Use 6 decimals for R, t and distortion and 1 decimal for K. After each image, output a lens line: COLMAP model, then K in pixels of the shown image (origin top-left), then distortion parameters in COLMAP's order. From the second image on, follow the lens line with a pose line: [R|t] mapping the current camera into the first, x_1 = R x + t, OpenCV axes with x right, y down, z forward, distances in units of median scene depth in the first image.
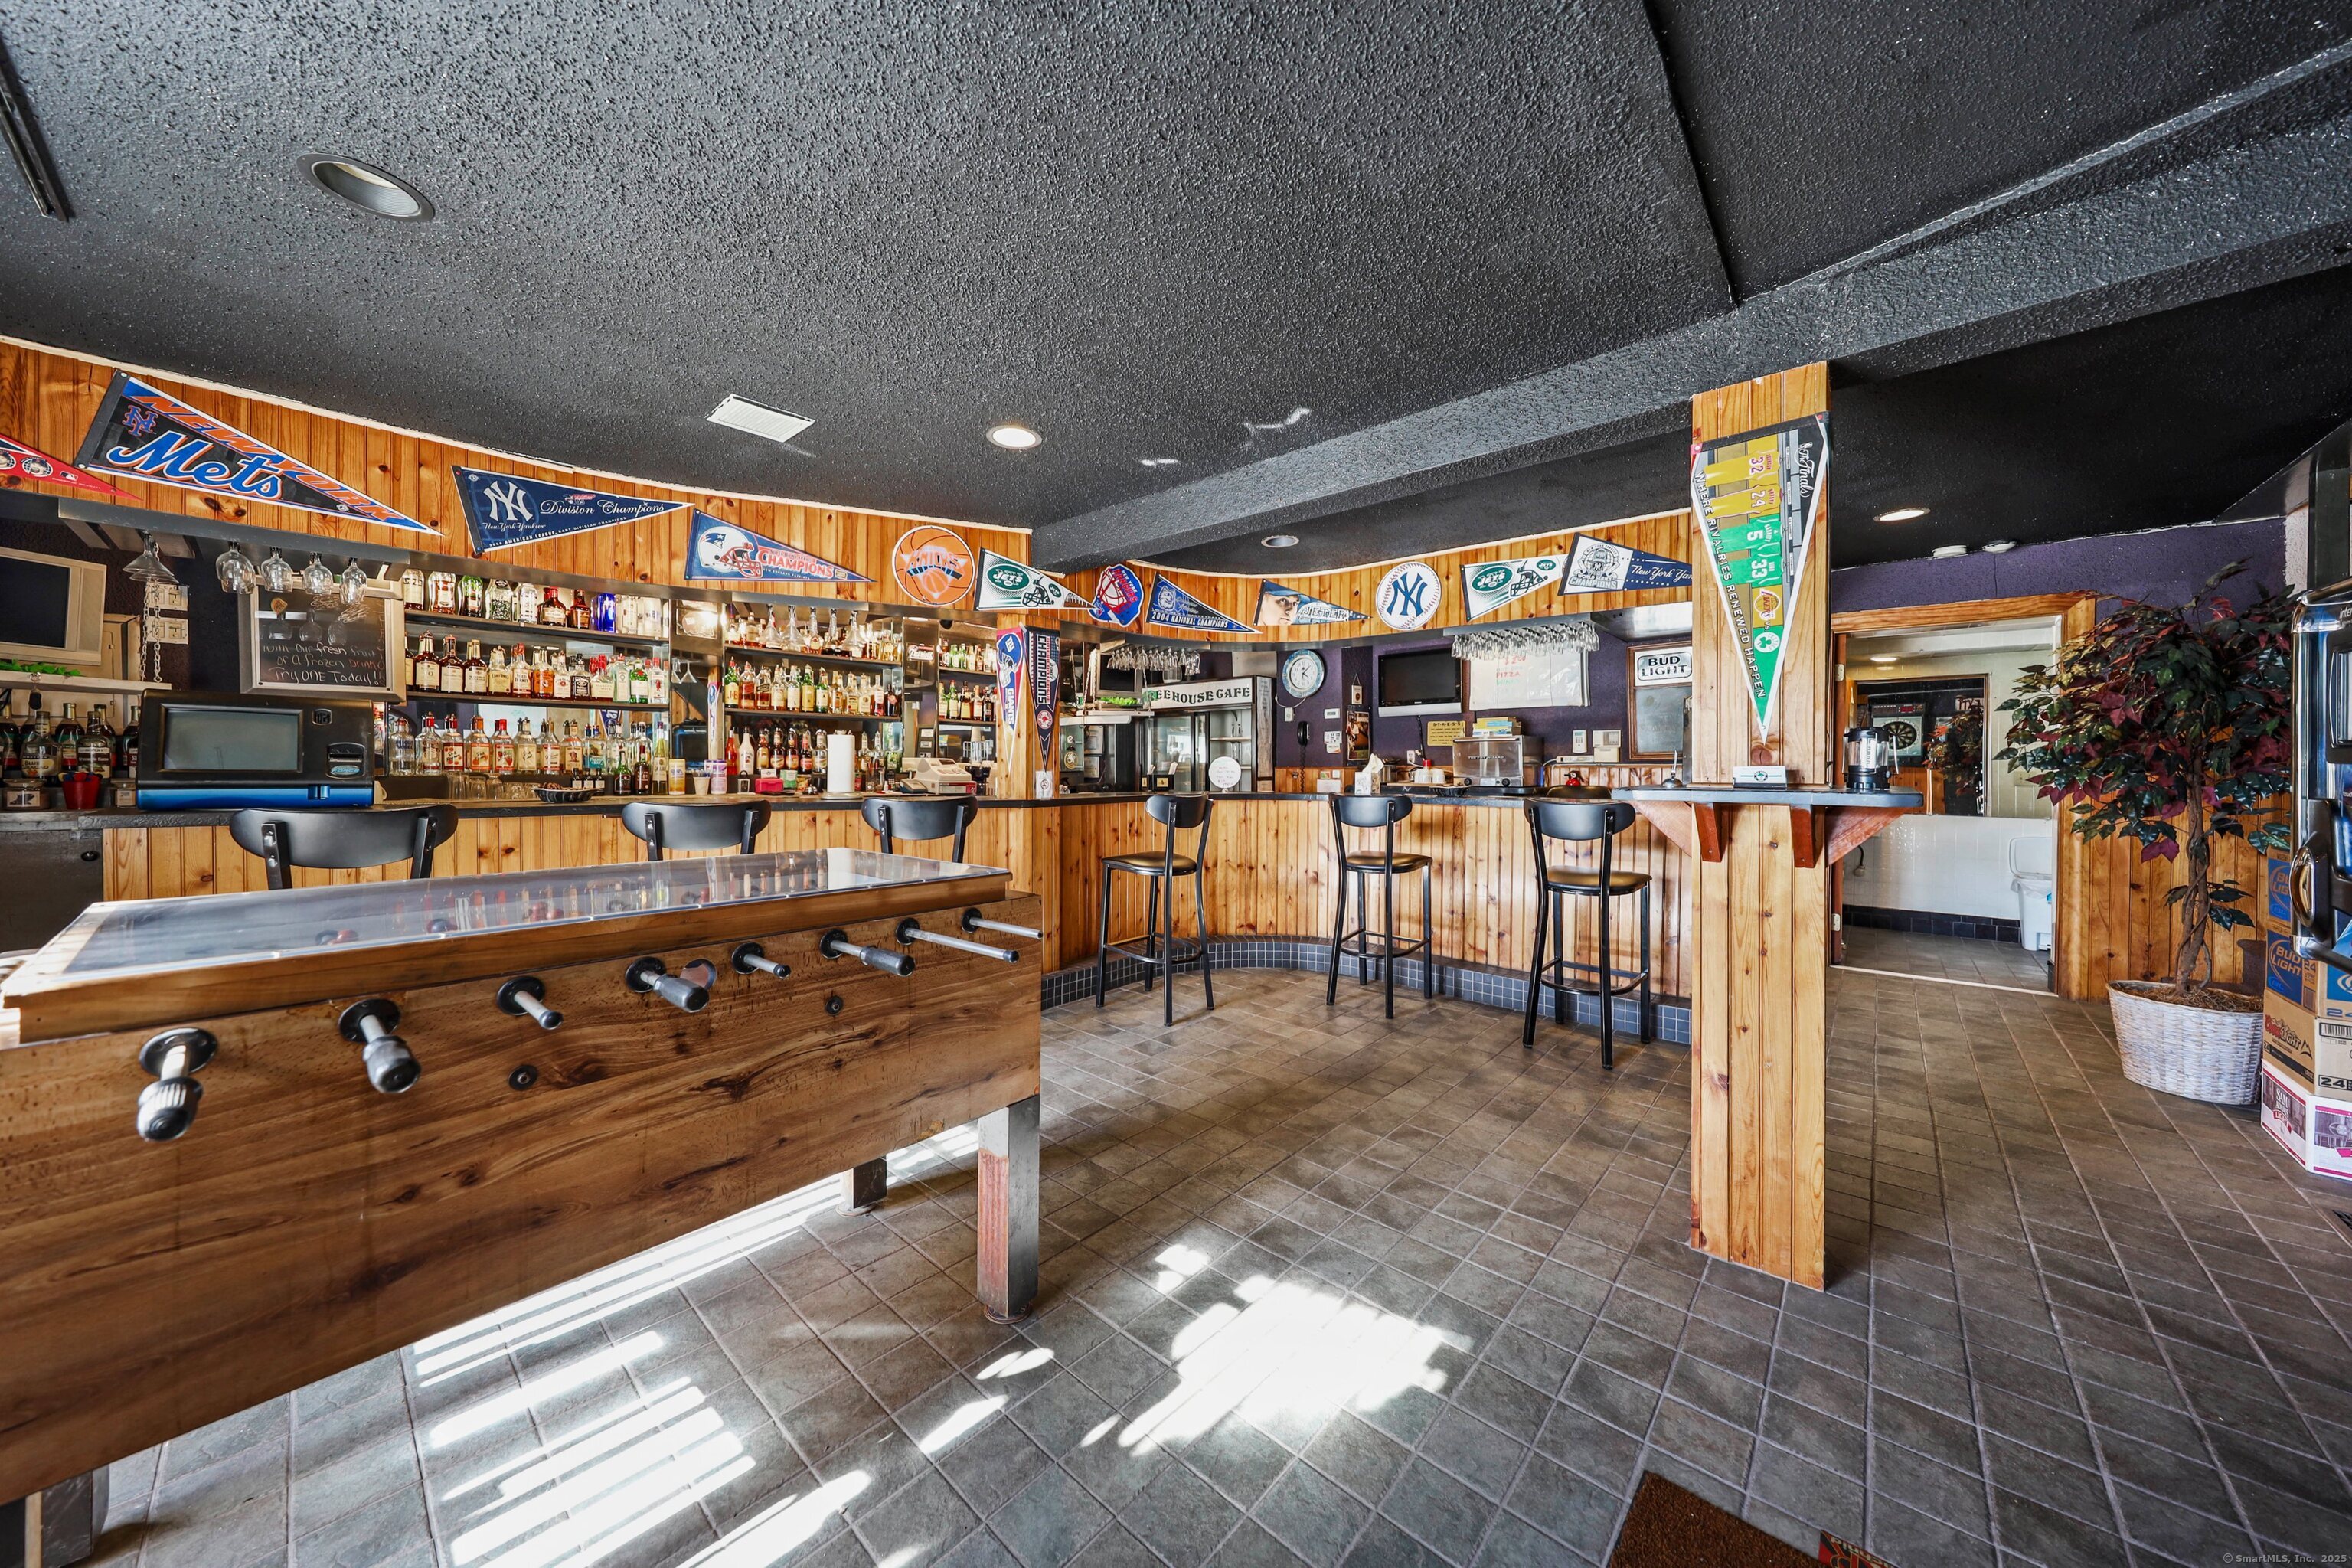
lens RADIAL K [[779.6, 0, 1160.0], [0, 779.6, 777.6], [0, 0, 1]] dist [0.000625, -0.000081]
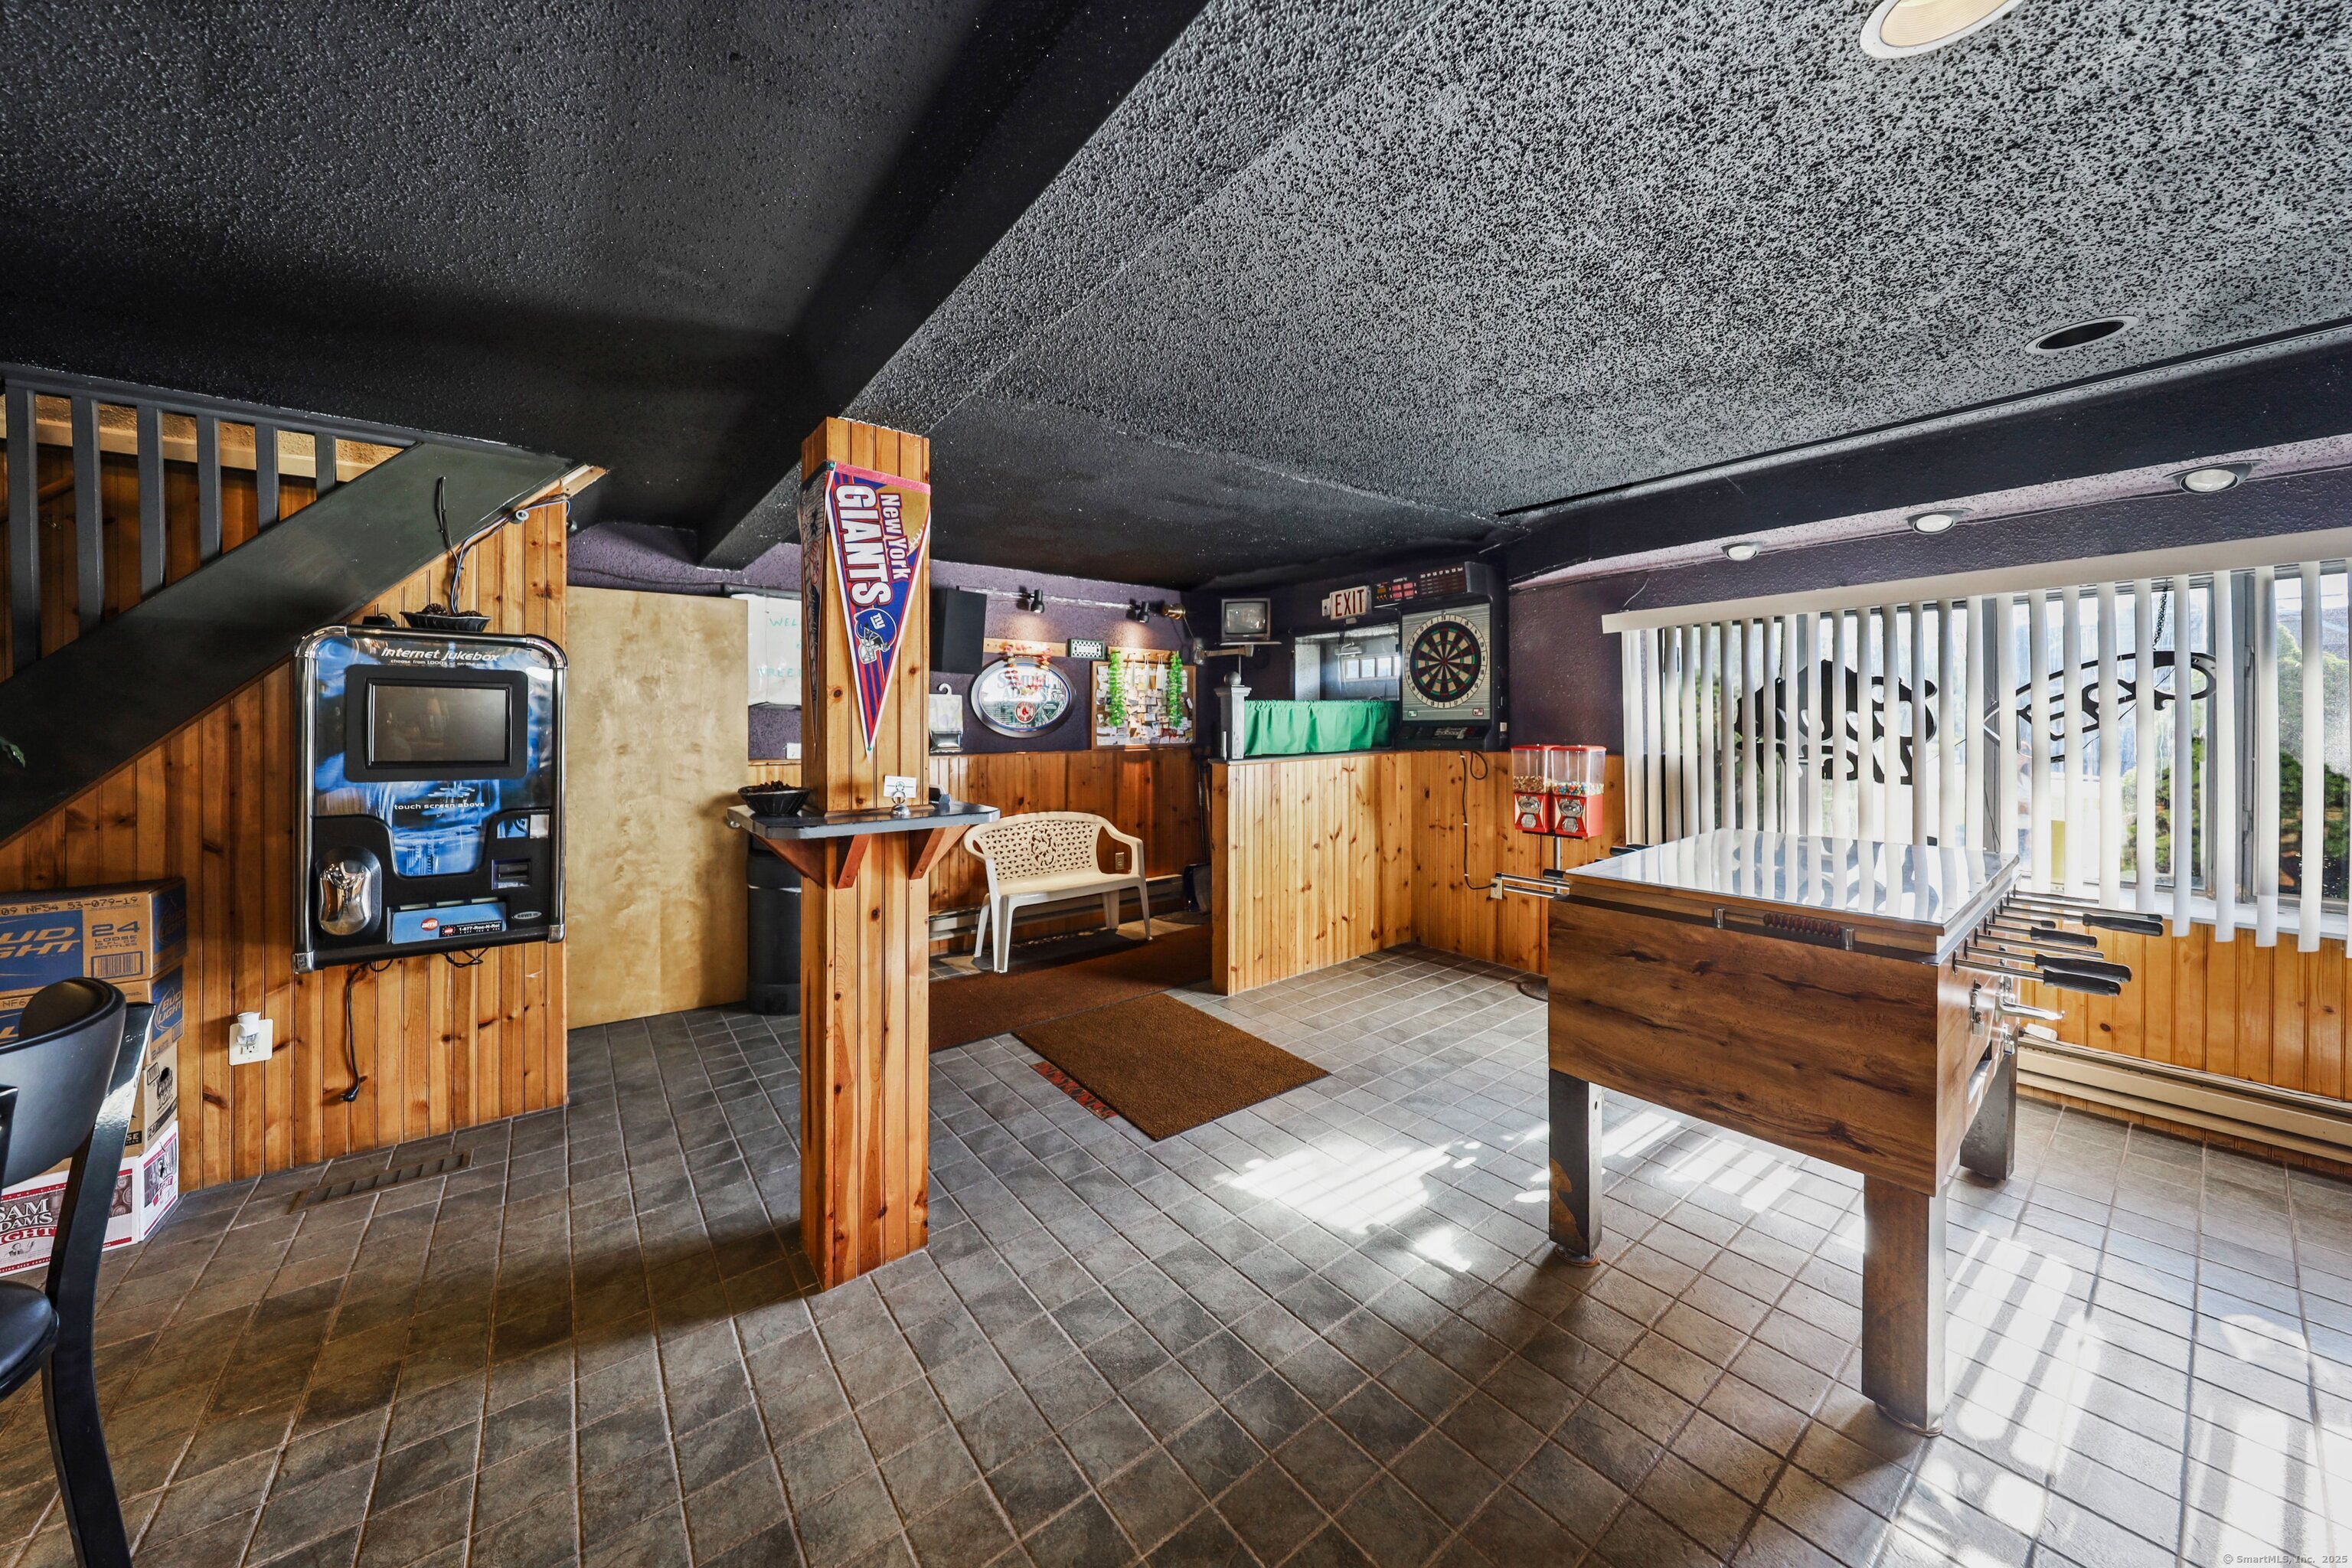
lens RADIAL K [[799.8, 0, 1154.2], [0, 799.8, 729.1], [0, 0, 1]] dist [-0.000636, -0.000068]
pose [[-0.982231, 0.003318, 0.187646, 0.085647], [0.007688, 0.999716, 0.022569, -0.057375], [-0.187518, 0.023611, -0.981977, 0.975703]]
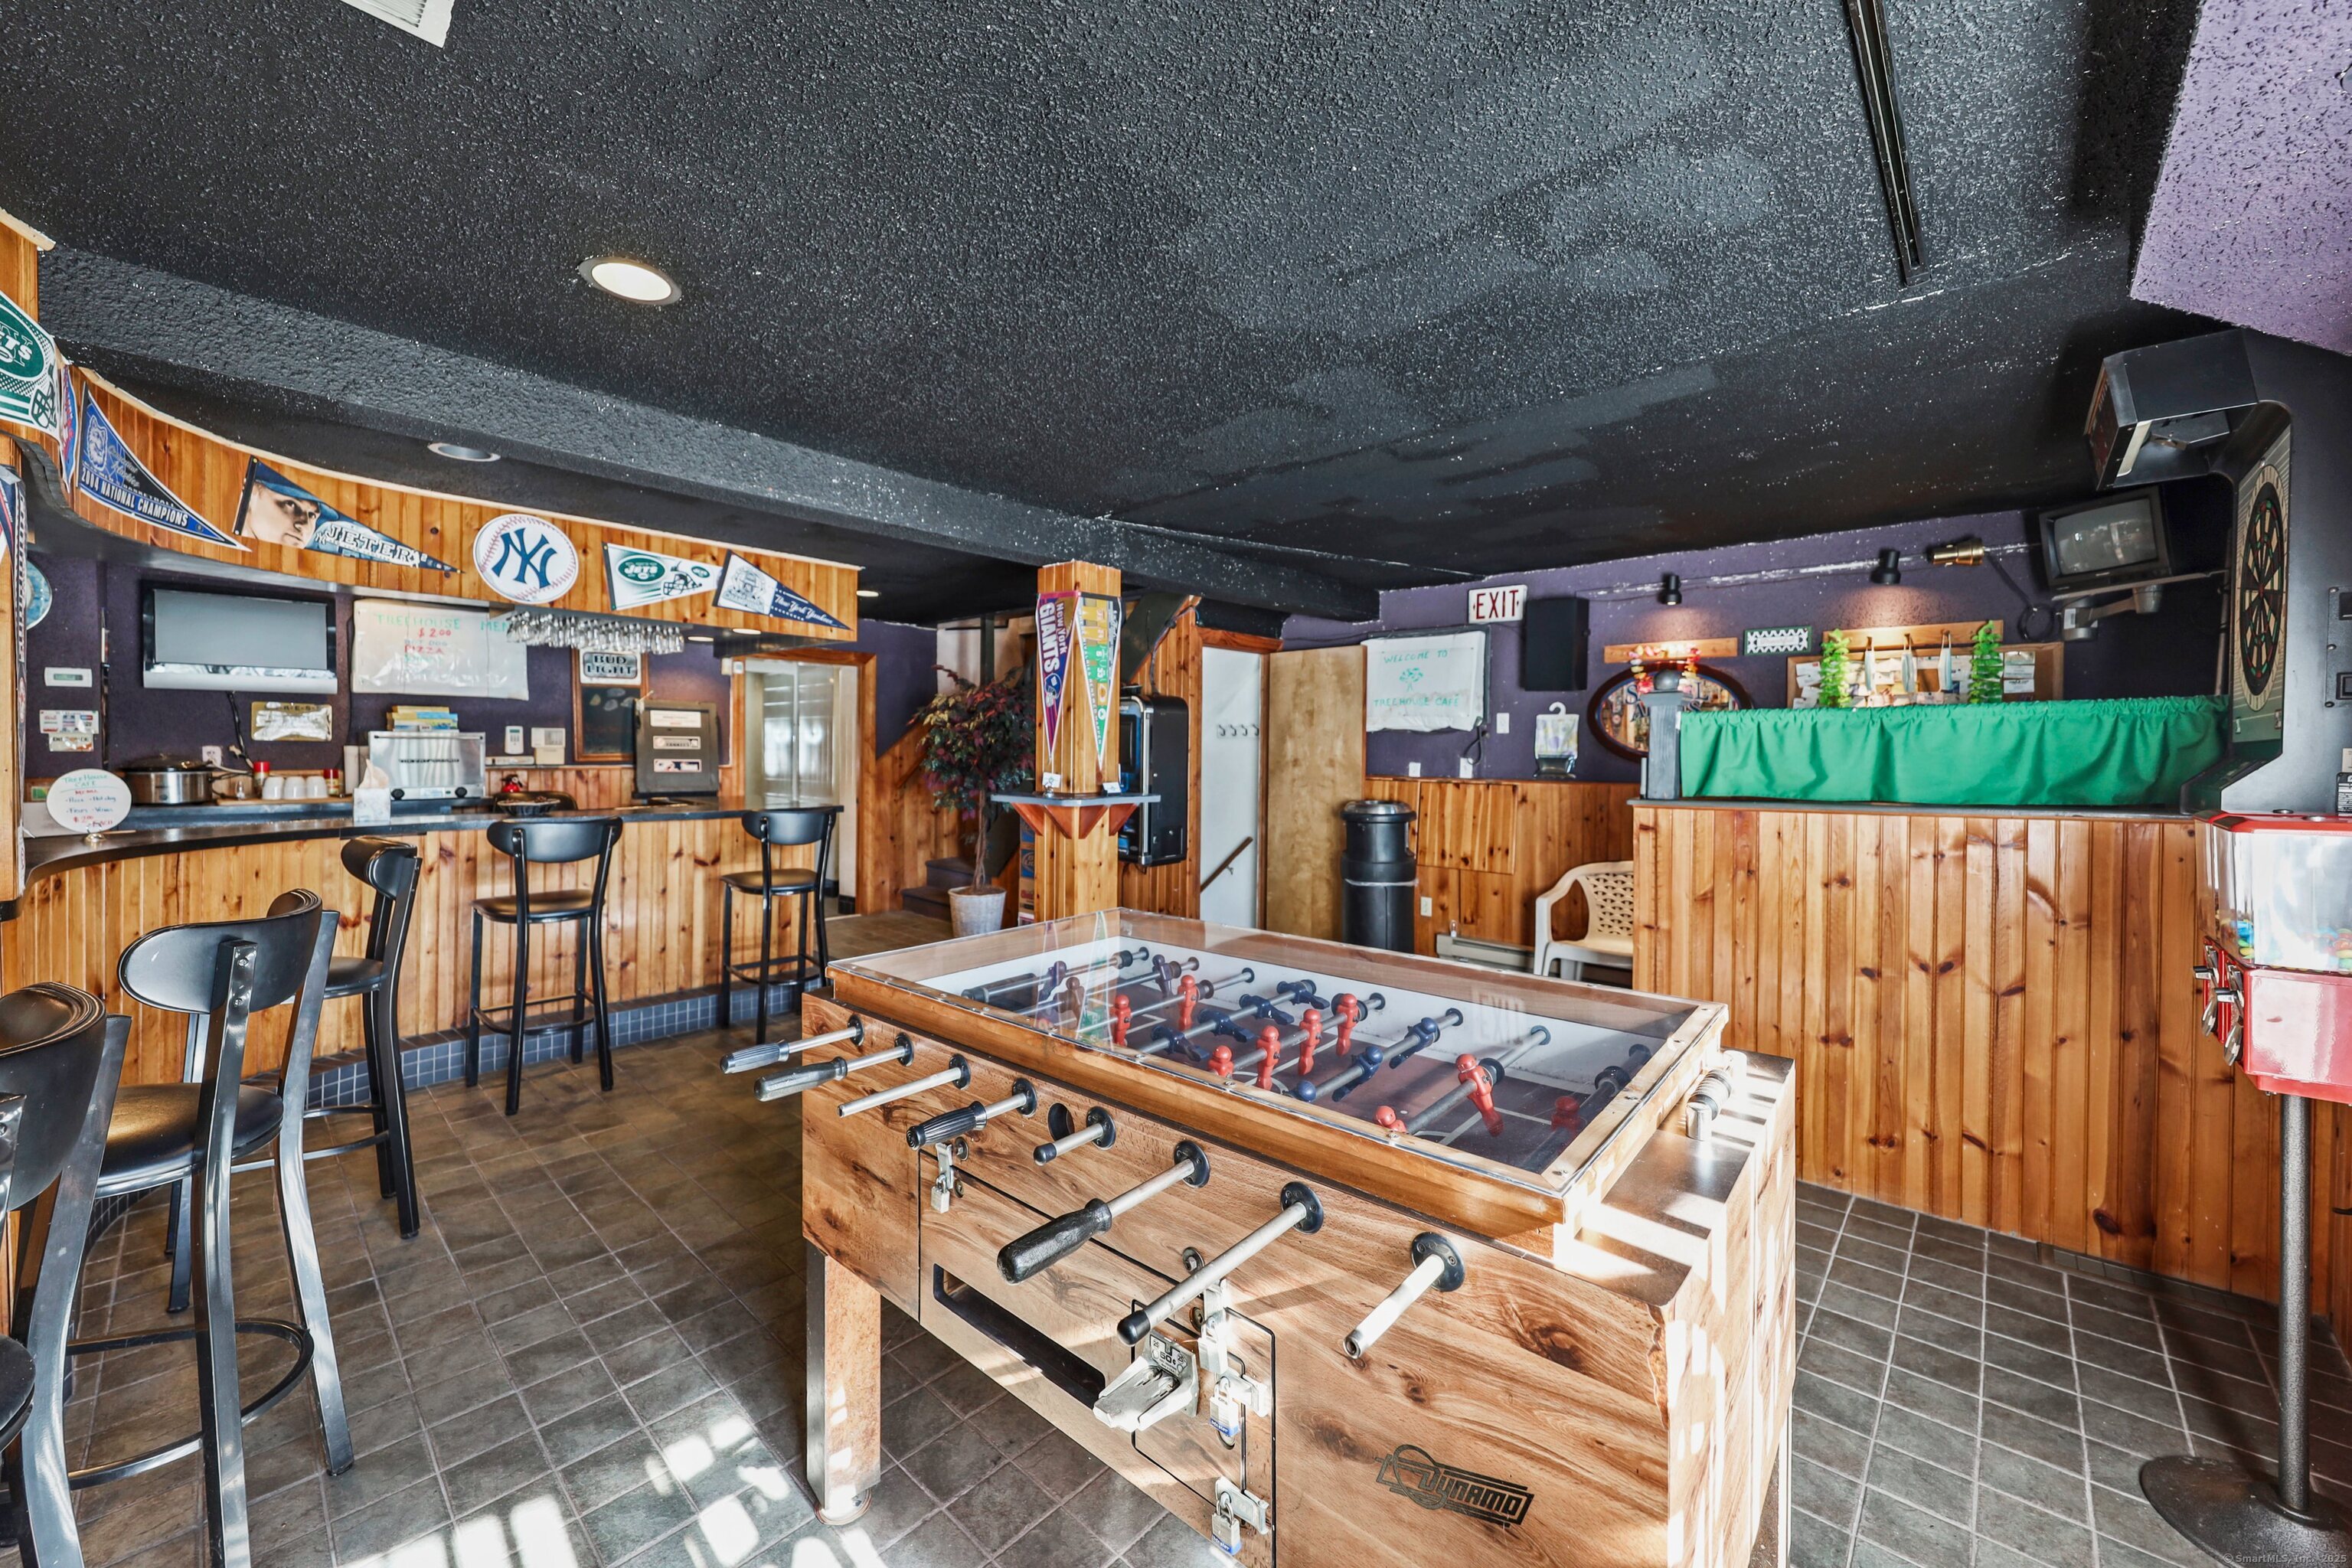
lens RADIAL K [[887.1, 0, 1173.9], [0, 887.1, 766.1], [0, 0, 1]] dist [0.002198, -0.000033]
pose [[0.010002, -0.018294, 0.999783, -0.590805], [0.008308, 0.999800, 0.018211, -0.041009], [-0.999915, 0.008124, 0.010152, 0.374919]]
